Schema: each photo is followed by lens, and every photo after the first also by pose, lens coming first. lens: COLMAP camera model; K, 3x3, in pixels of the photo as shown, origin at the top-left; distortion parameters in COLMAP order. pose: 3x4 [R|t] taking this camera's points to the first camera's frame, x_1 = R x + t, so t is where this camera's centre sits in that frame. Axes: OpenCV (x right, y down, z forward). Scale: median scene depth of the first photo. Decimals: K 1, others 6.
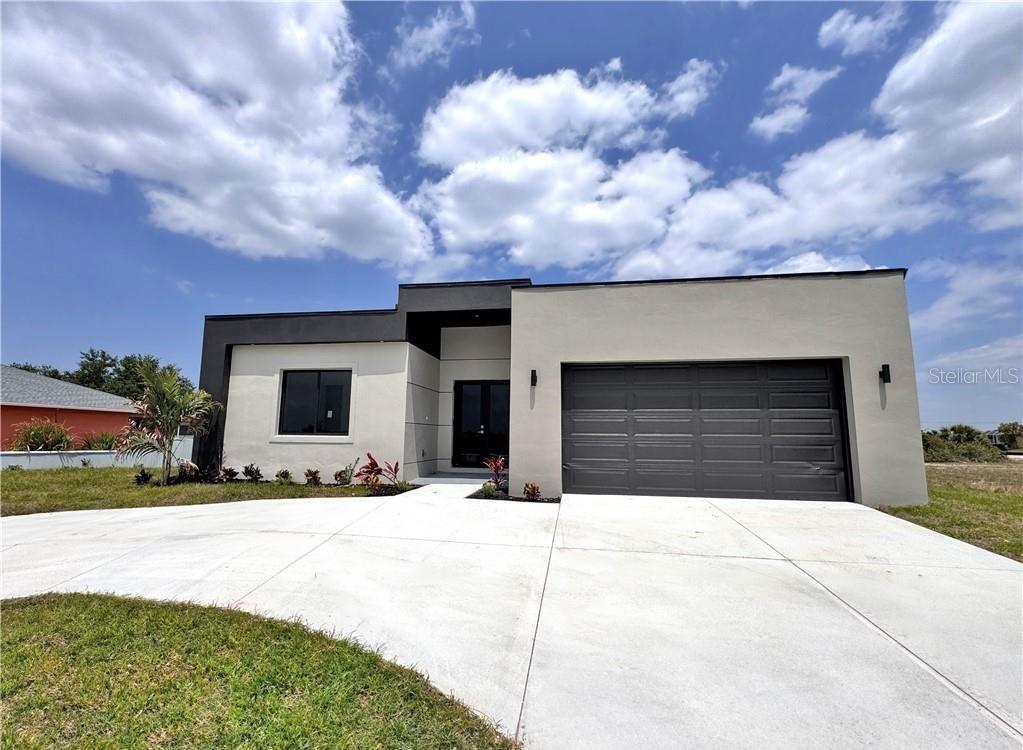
lens RADIAL K [[415.7, 0, 511.5], [0, 415.7, 375.0], [0, 0, 1]] dist [-0.000552, -0.000060]
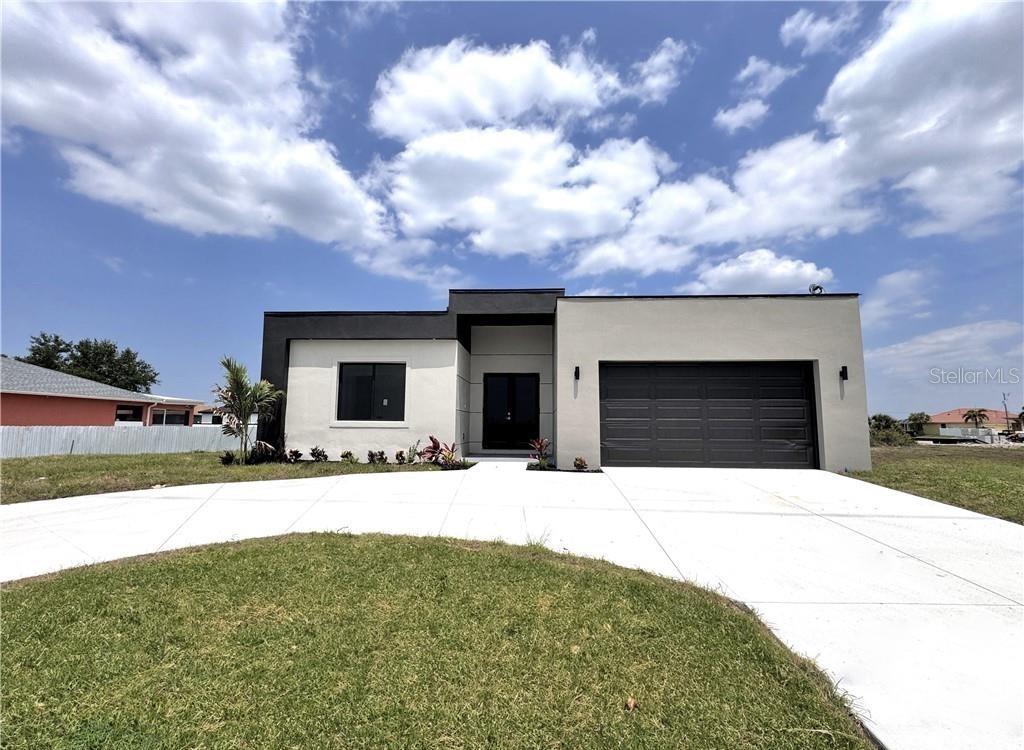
lens RADIAL K [[428.3, 0, 512.0], [0, 428.3, 375.0], [0, 0, 1]] dist [-0.000878, -0.000004]
pose [[0.995905, 0.010033, 0.089852, -0.199405], [-0.012145, 0.999662, 0.022989, -0.011095], [-0.089591, -0.023986, 0.995690, -0.190315]]
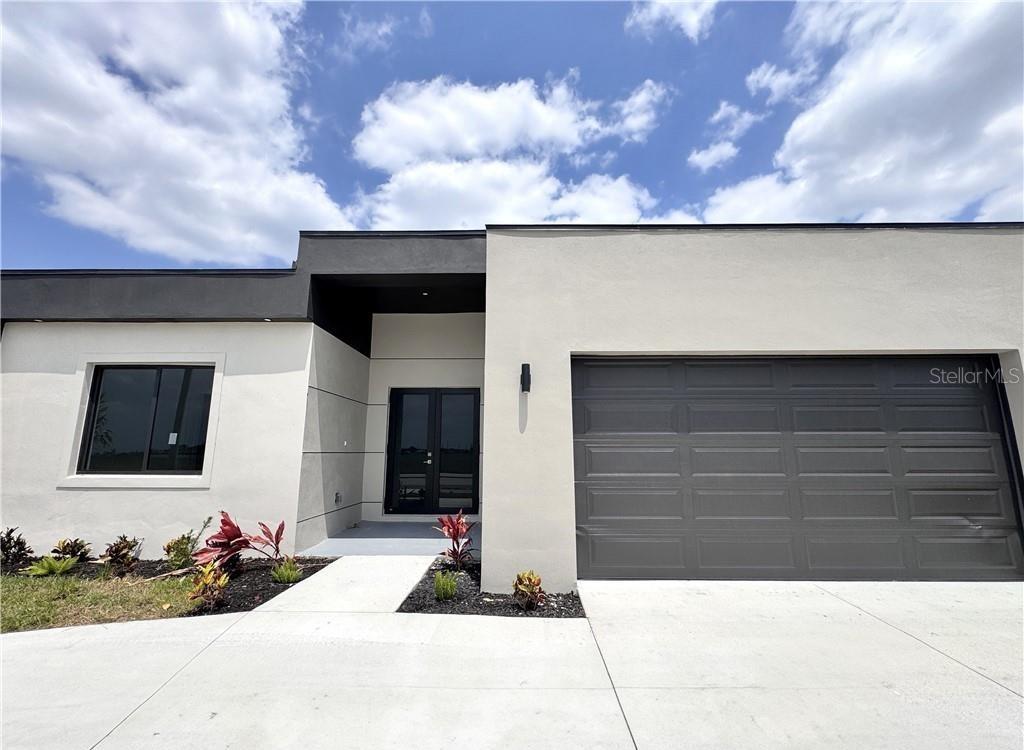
lens RADIAL K [[428.3, 0, 512.0], [0, 428.3, 375.0], [0, 0, 1]] dist [-0.000878, -0.000004]
pose [[0.992053, 0.016507, 0.124735, -0.031229], [-0.011413, 0.999076, -0.041439, 0.022394], [-0.125303, 0.039686, 0.991324, 0.325928]]
